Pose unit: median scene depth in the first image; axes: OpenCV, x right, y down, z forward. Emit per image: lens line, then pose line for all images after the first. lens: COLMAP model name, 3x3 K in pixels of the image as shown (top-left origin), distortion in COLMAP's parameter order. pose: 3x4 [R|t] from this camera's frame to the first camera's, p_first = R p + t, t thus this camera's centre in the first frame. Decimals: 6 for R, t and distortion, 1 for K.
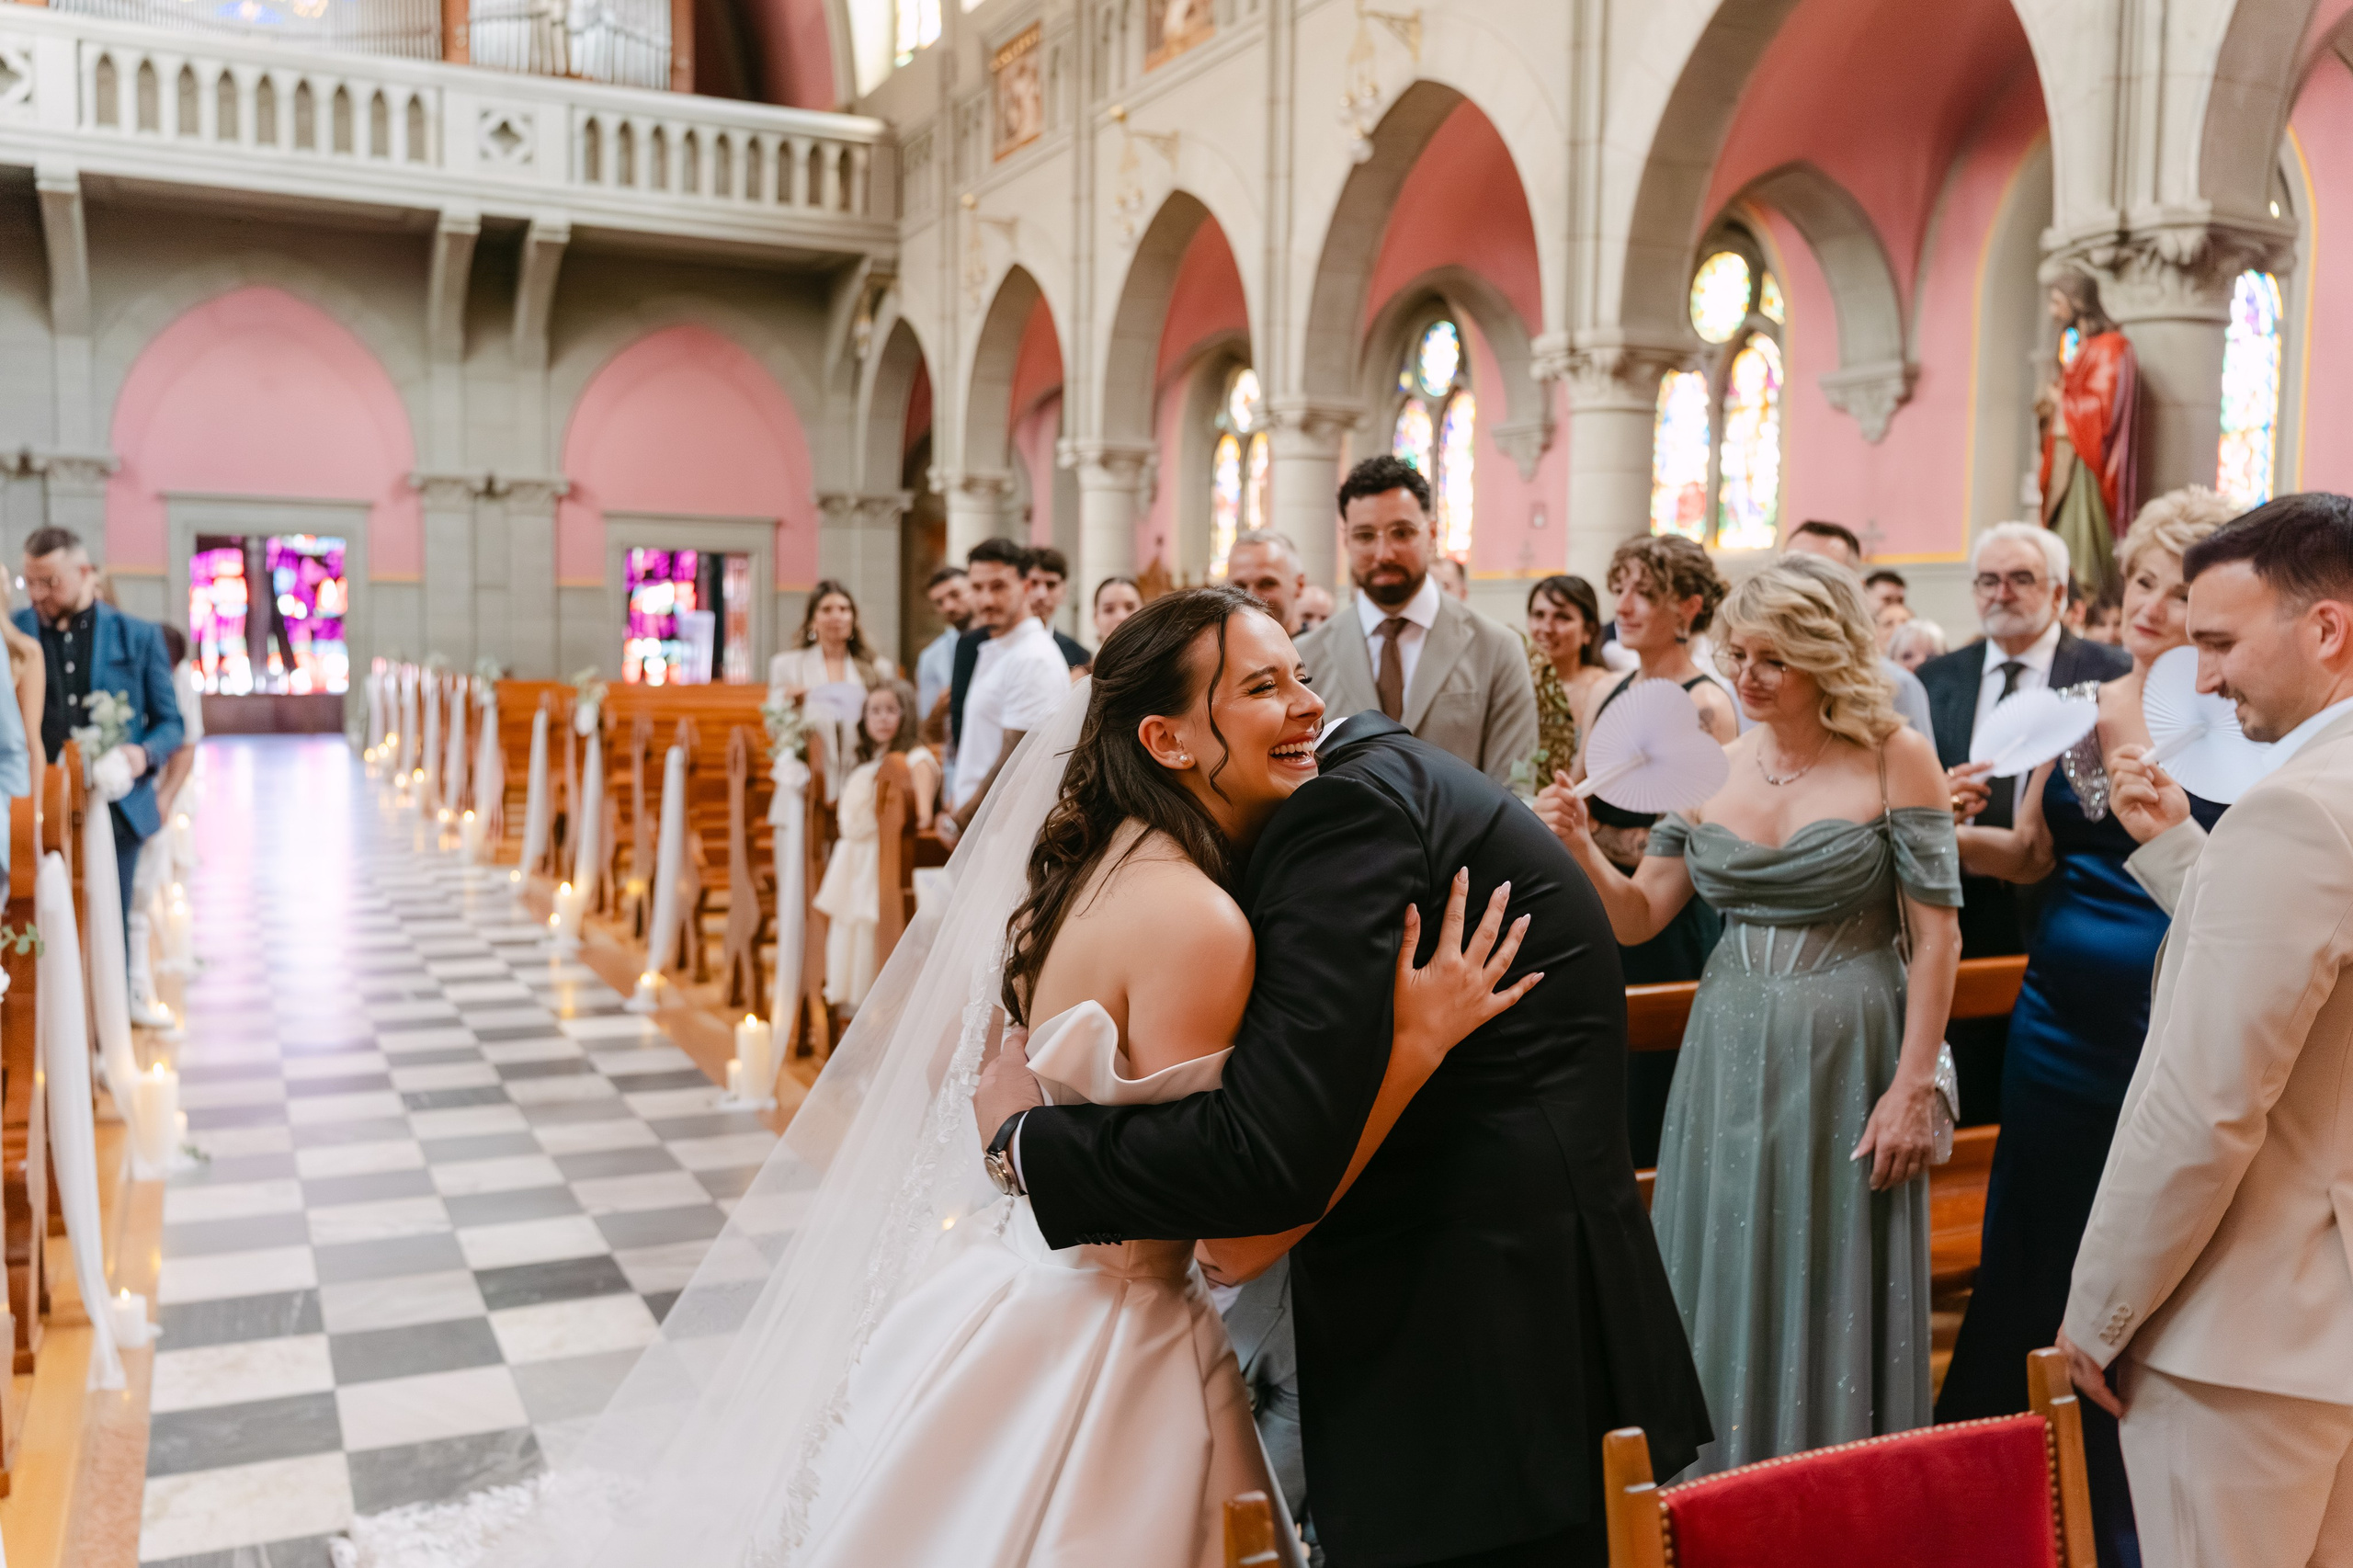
lens RADIAL K [[1953.3, 0, 1182.7], [0, 1953.3, 795.8], [0, 0, 1]] dist [0.009617, -0.012897]
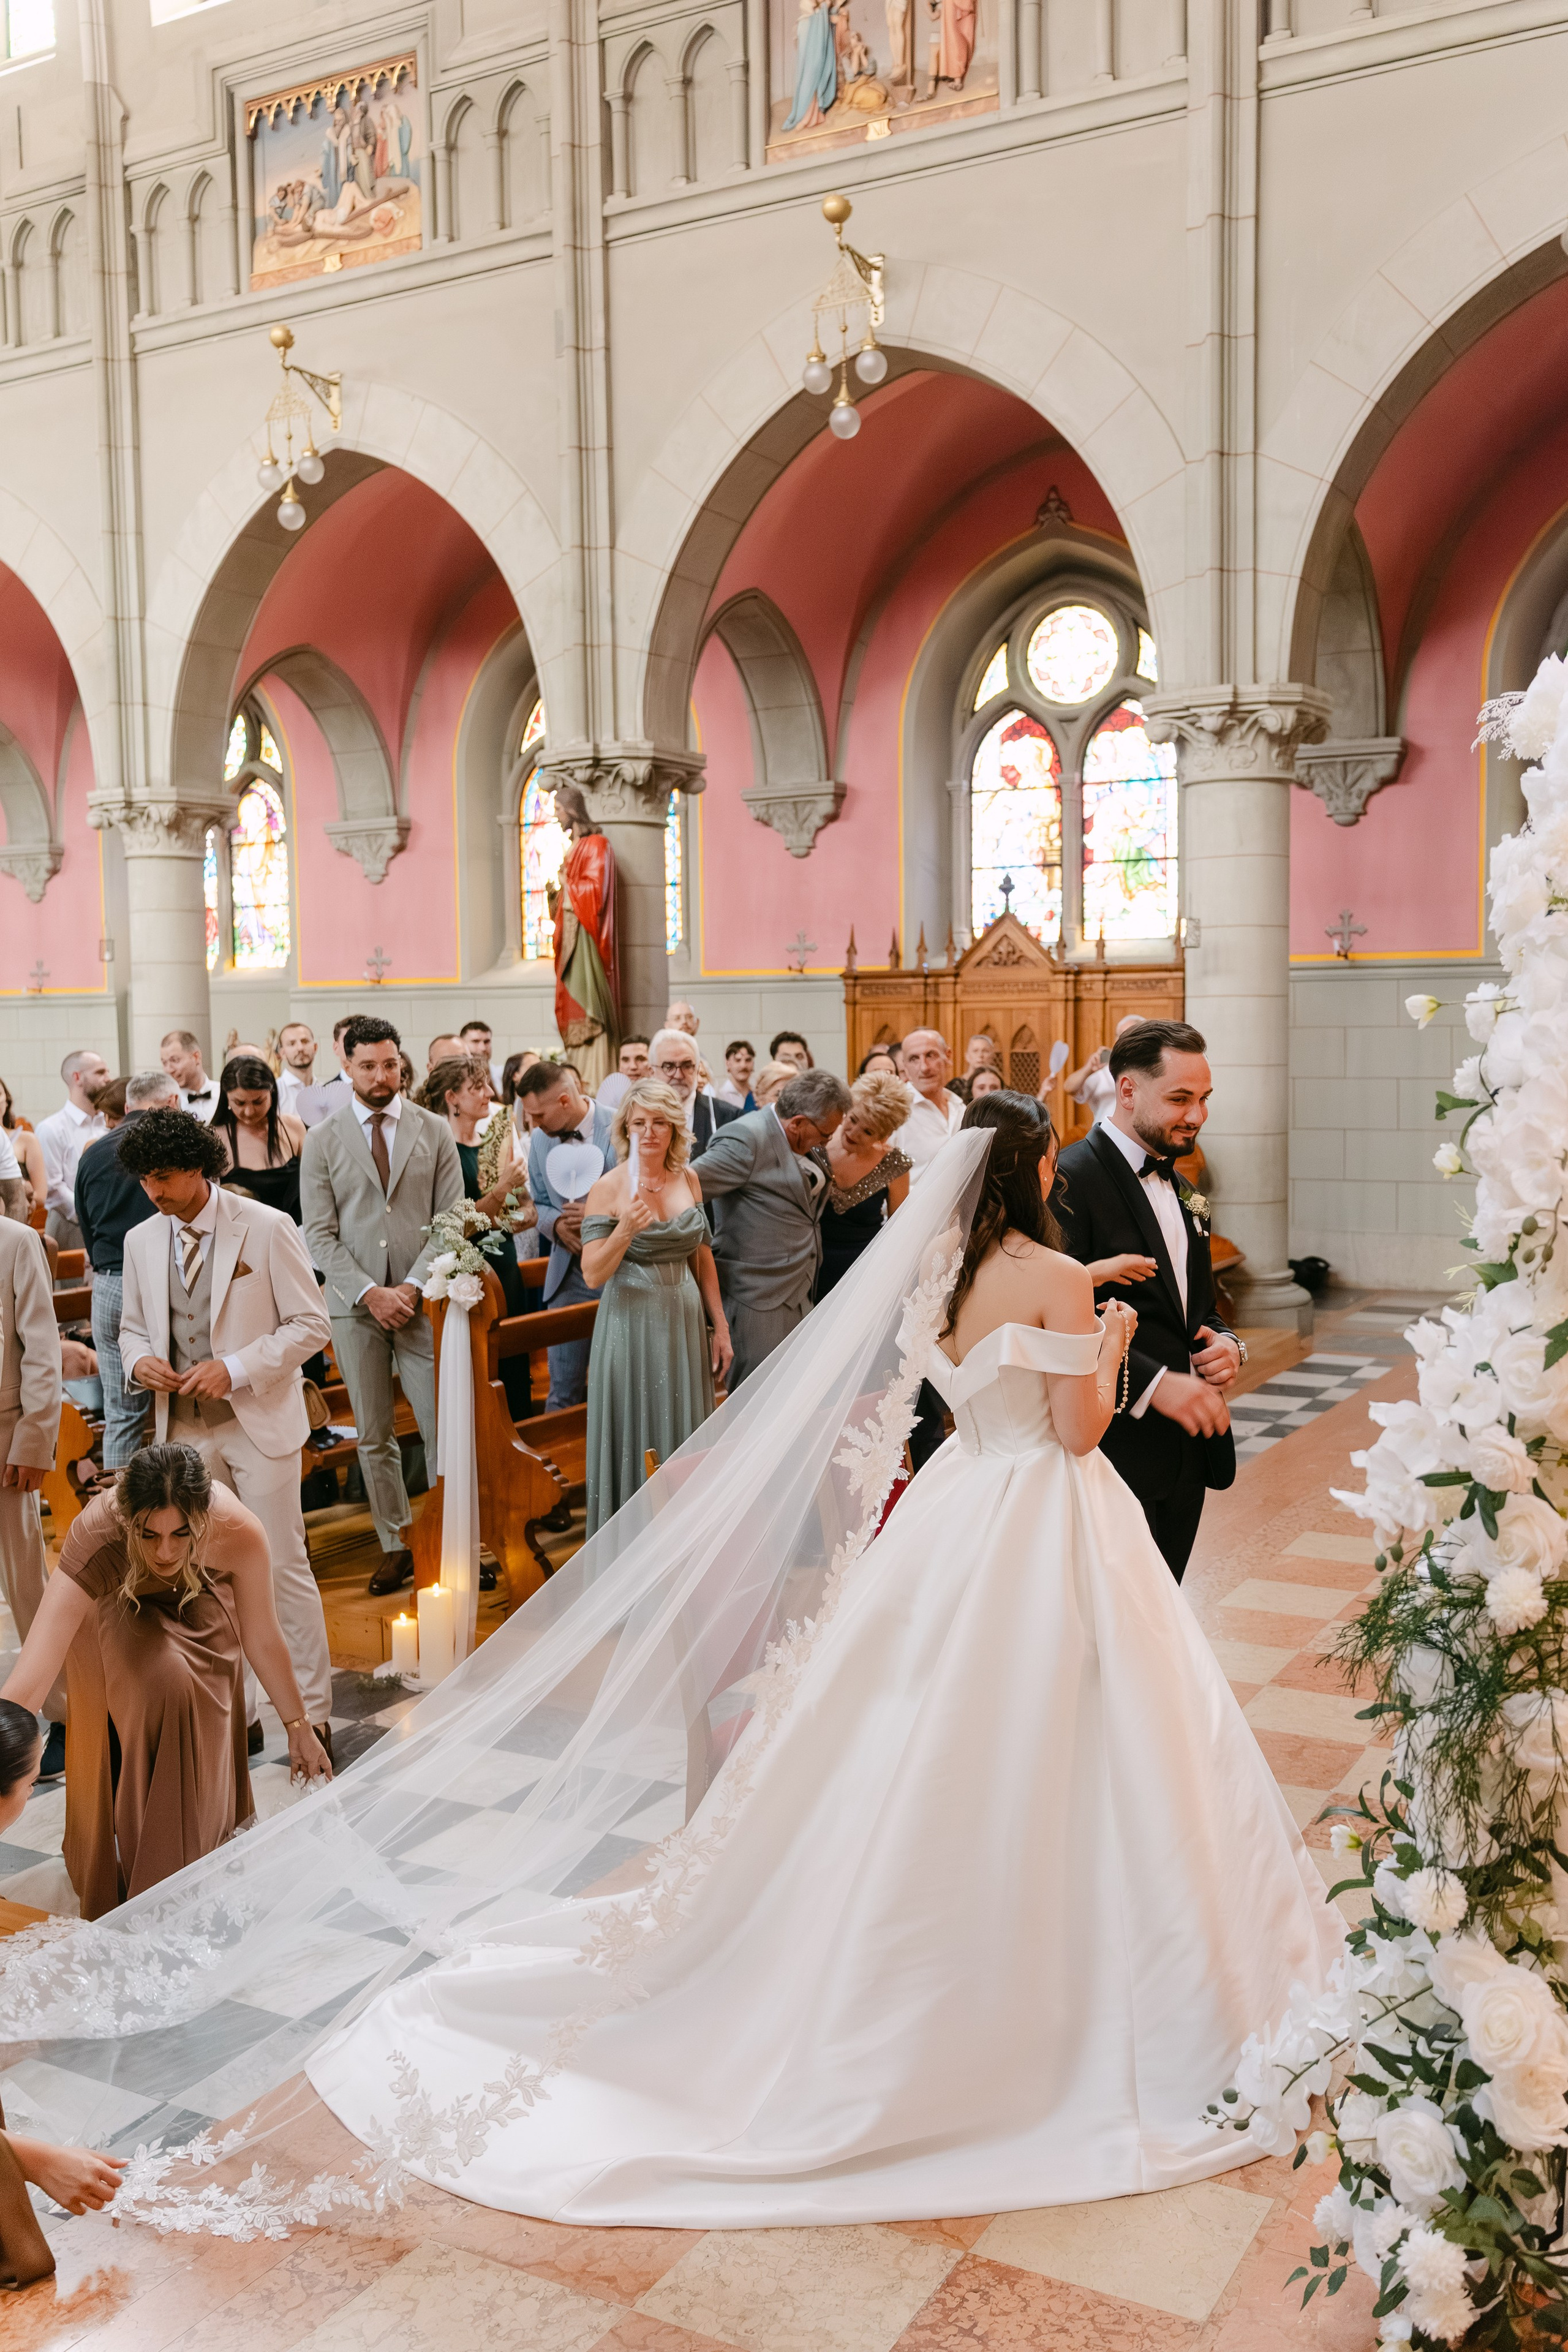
lens RADIAL K [[2031.8, 0, 834.0], [0, 2031.8, 1165.6], [0, 0, 1]] dist [-0.010901, 0.013871]
pose [[0.815450, -0.067712, 0.574854, -0.148282], [0.071828, 0.997295, 0.015580, -0.011736], [-0.574354, 0.028586, 0.818108, -0.165857]]
